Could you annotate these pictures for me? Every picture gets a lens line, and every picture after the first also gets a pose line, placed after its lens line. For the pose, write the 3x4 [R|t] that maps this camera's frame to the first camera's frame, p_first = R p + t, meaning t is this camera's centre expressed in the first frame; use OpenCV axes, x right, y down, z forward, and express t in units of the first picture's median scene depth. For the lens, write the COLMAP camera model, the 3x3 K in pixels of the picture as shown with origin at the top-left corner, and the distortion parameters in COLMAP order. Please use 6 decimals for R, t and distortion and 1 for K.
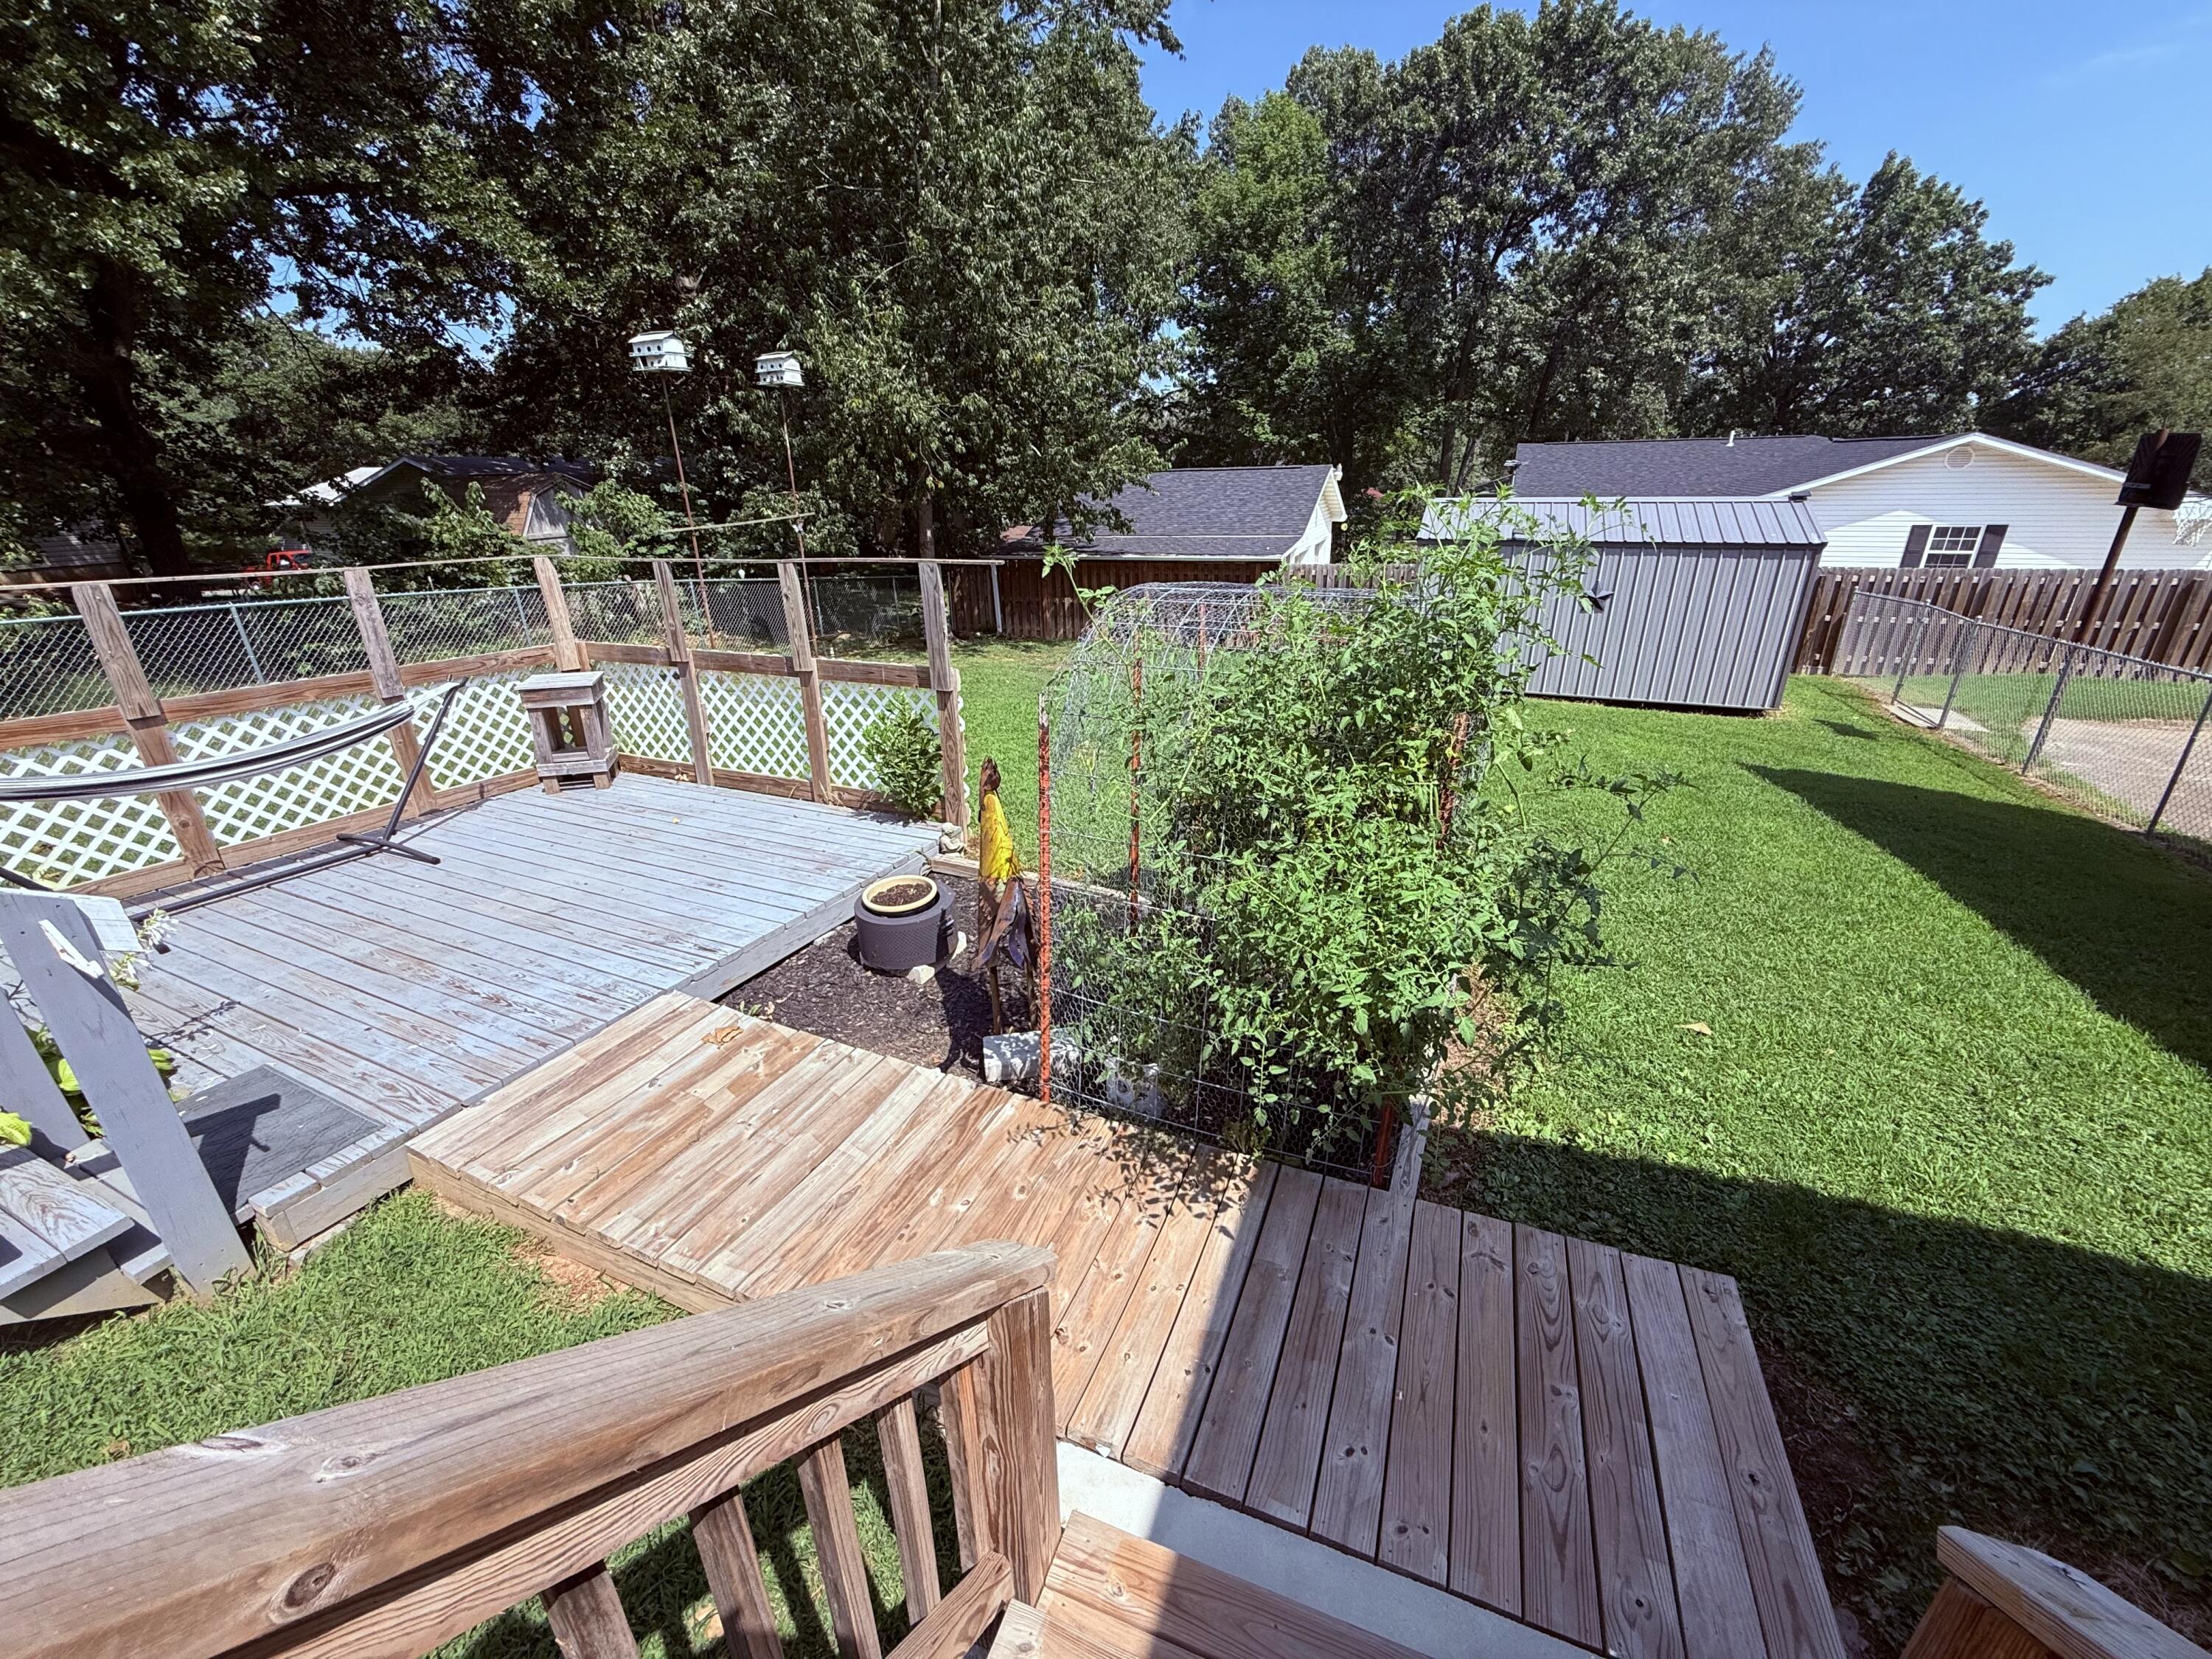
lens RADIAL K [[884.1, 0, 1101.6], [0, 884.1, 822.4], [0, 0, 1]] dist [-0.000456, -0.000923]
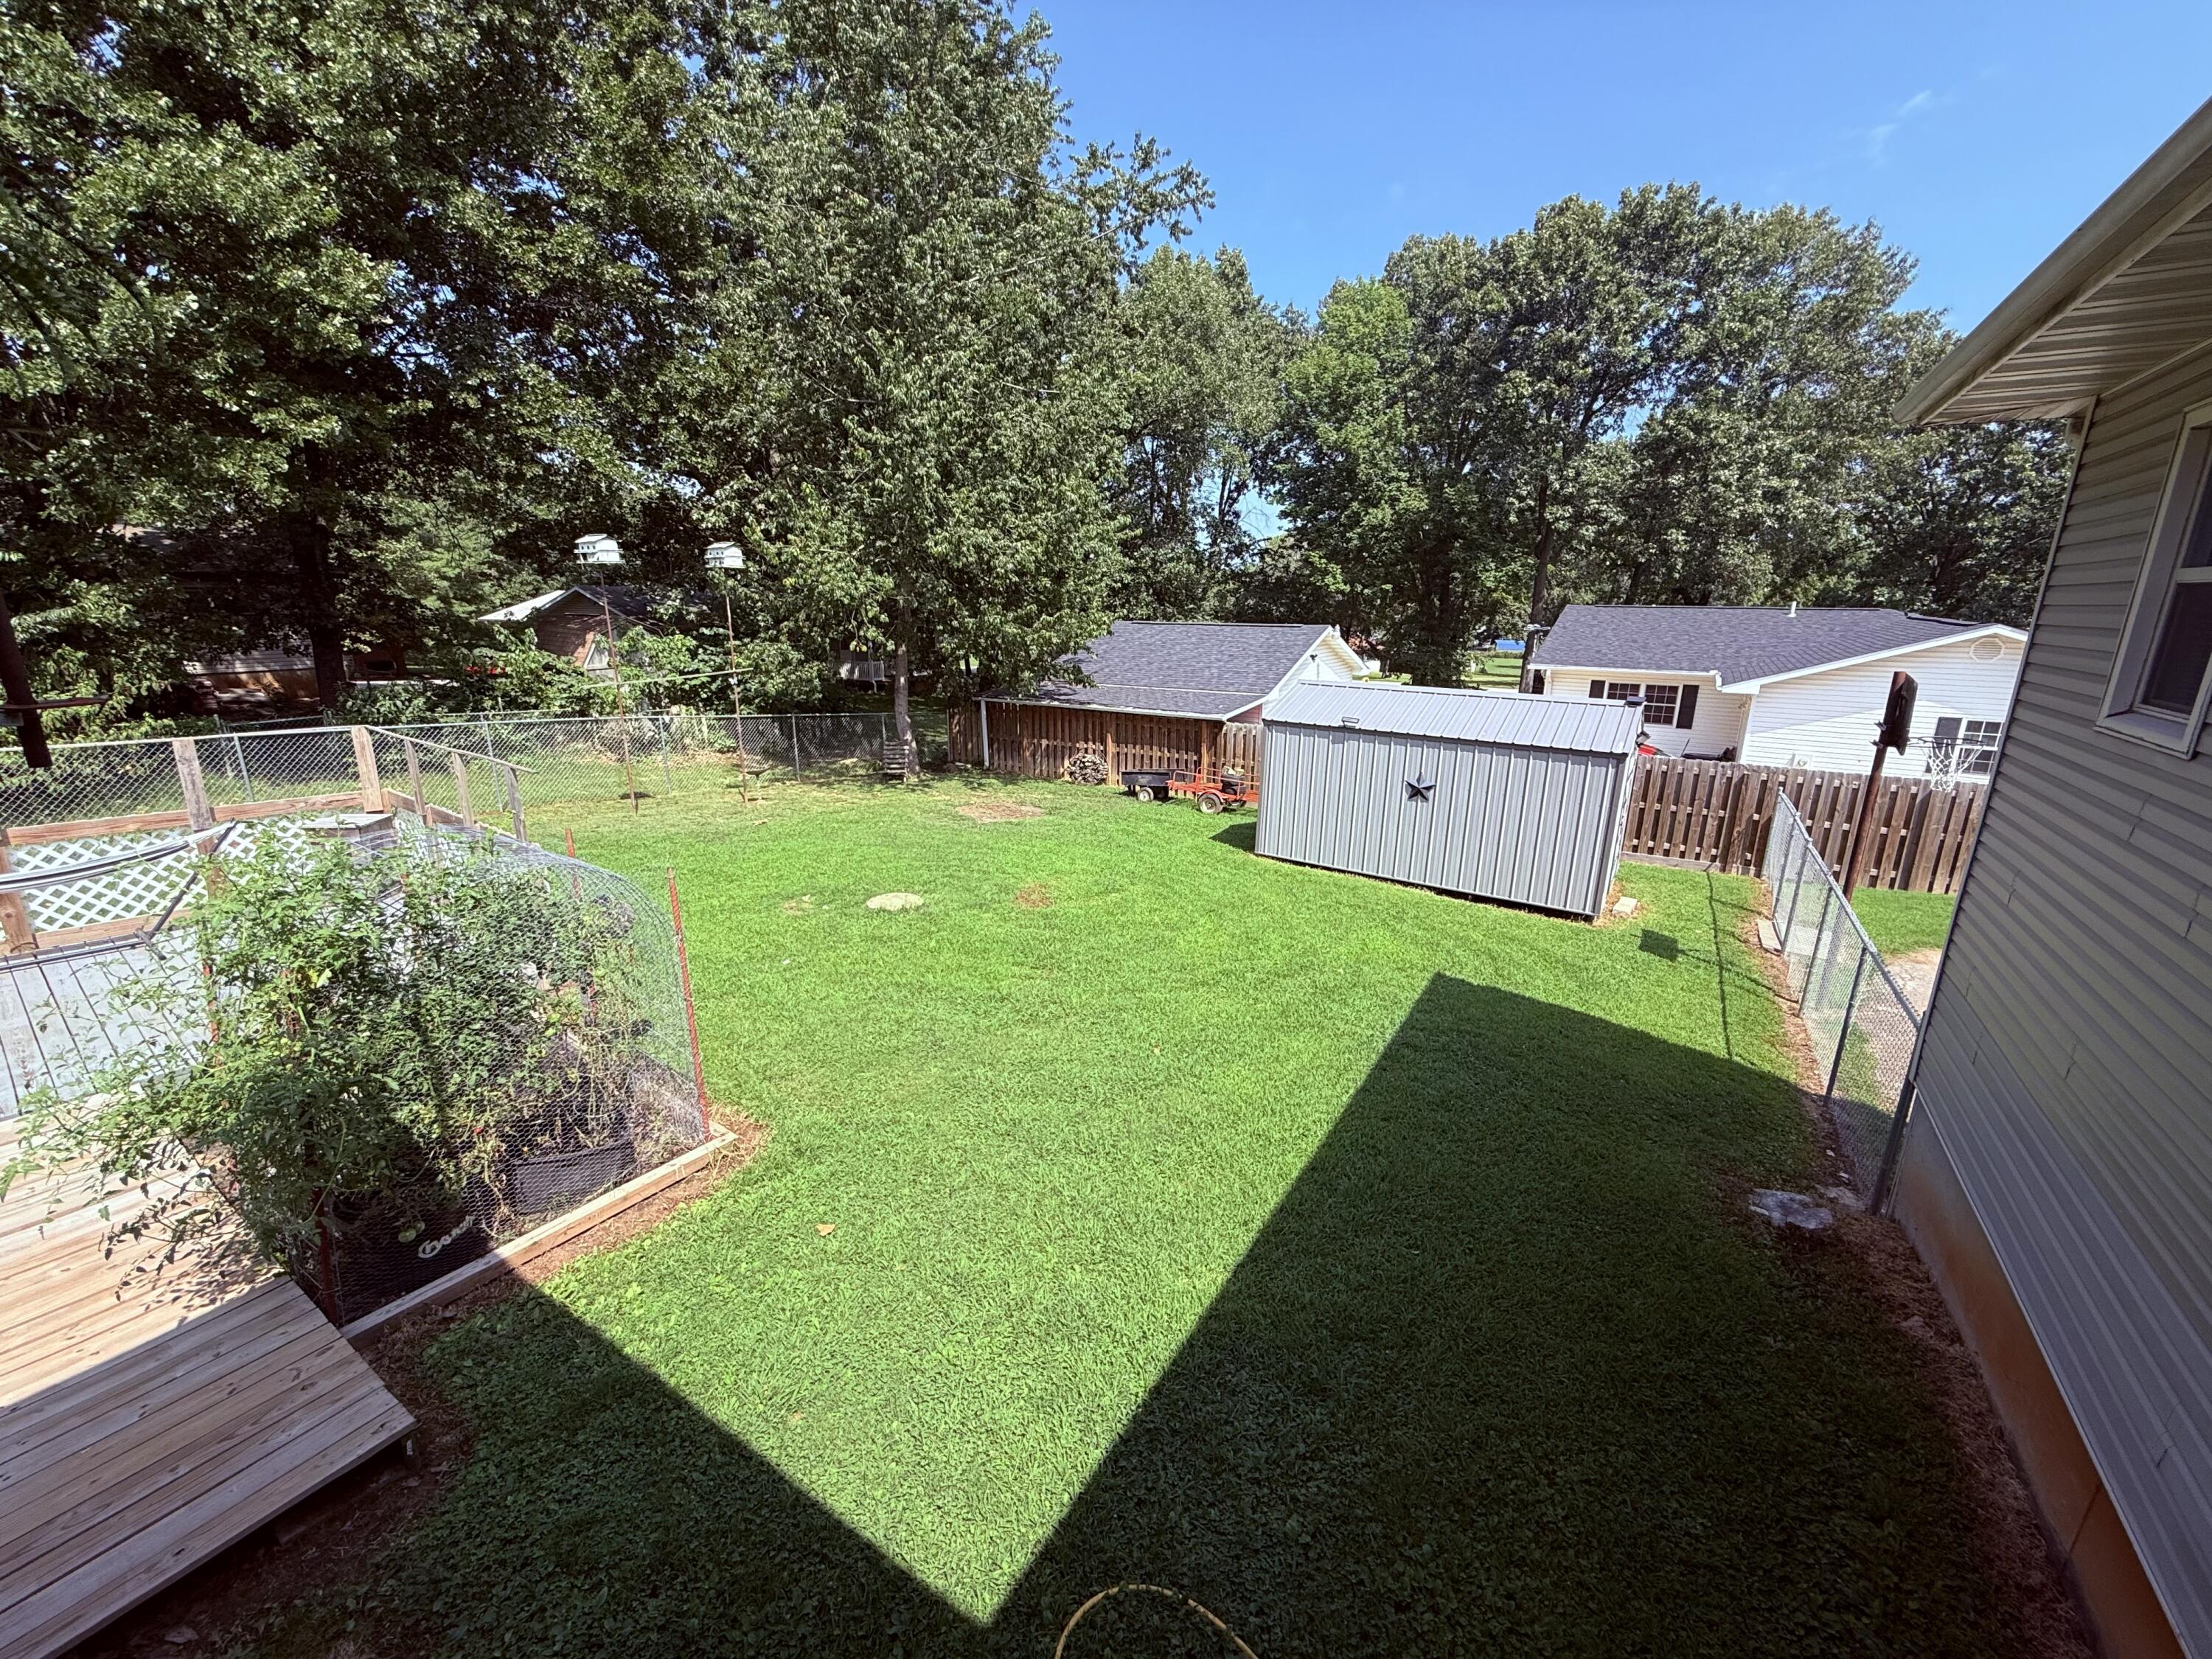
lens RADIAL K [[884.1, 0, 1101.6], [0, 884.1, 822.4], [0, 0, 1]] dist [-0.000456, -0.000923]
pose [[0.981494, 0.074702, -0.176322, 0.649773], [-0.096030, 0.988632, -0.115697, -0.106235], [0.165675, 0.130488, 0.977510, -0.077325]]
